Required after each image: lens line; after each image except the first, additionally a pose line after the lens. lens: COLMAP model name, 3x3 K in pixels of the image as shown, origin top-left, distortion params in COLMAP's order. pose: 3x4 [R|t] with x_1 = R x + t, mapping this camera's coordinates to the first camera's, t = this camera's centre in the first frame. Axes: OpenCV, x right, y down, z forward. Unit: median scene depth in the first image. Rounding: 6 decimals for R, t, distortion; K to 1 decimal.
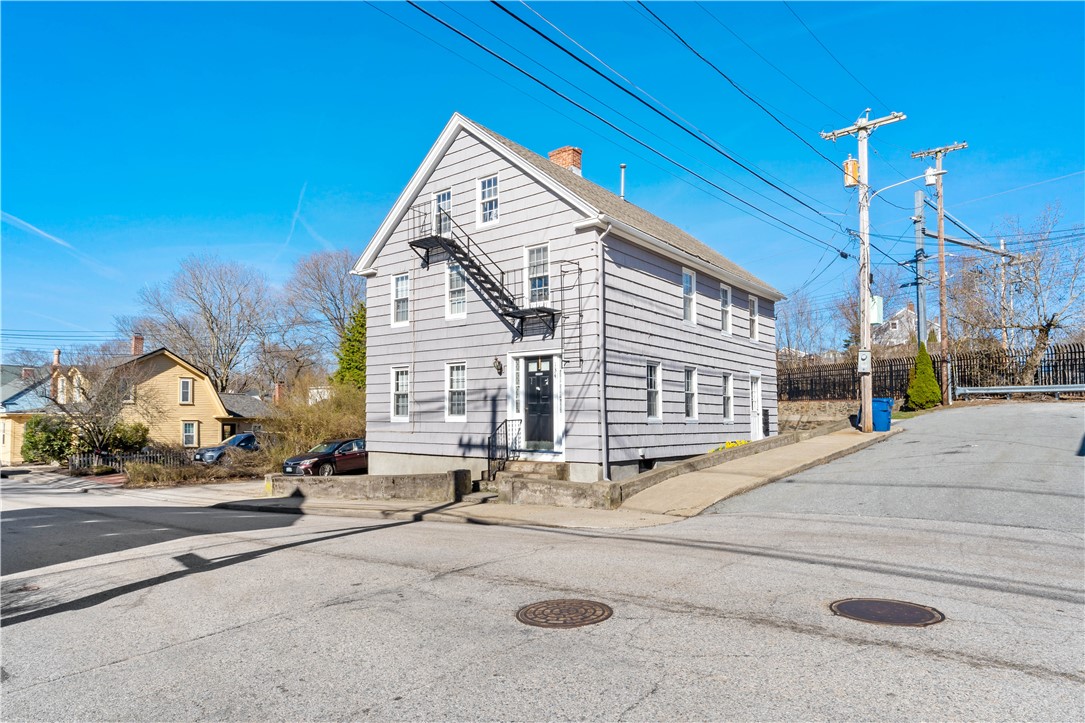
lens RADIAL K [[669.3, 0, 575.2], [0, 669.3, 355.4], [0, 0, 1]] dist [-0.005718, 0.002624]
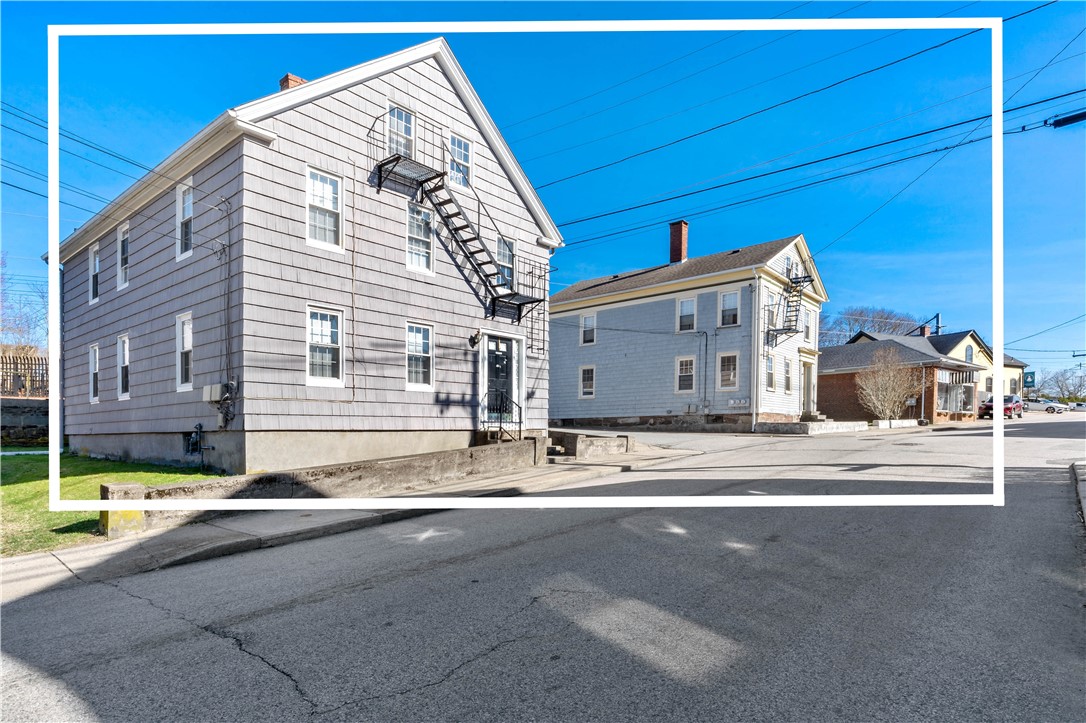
lens RADIAL K [[604.8, 0, 539.4], [0, 604.8, 424.0], [0, 0, 1]] dist [-0.027012, -0.001844]
pose [[0.019085, 0.008756, 0.999780, -0.971580], [-0.088066, 0.996090, -0.007043, 0.134524], [-0.995932, -0.087912, 0.019782, 0.834378]]
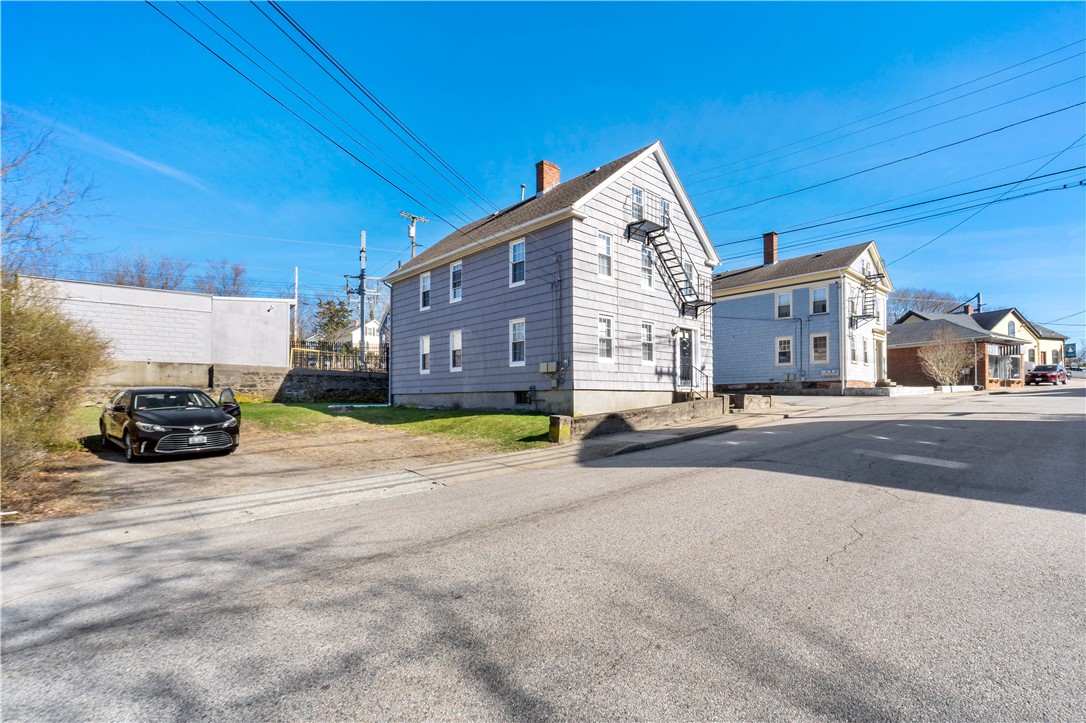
lens RADIAL K [[528.0, 0, 541.5], [0, 528.0, 362.7], [0, 0, 1]] dist [-0.021986, 0.000416]
pose [[0.125785, 0.063935, 0.989995, -1.273375], [-0.089188, 0.994609, -0.052901, 0.170291], [-0.988040, -0.081642, 0.130809, 1.084643]]
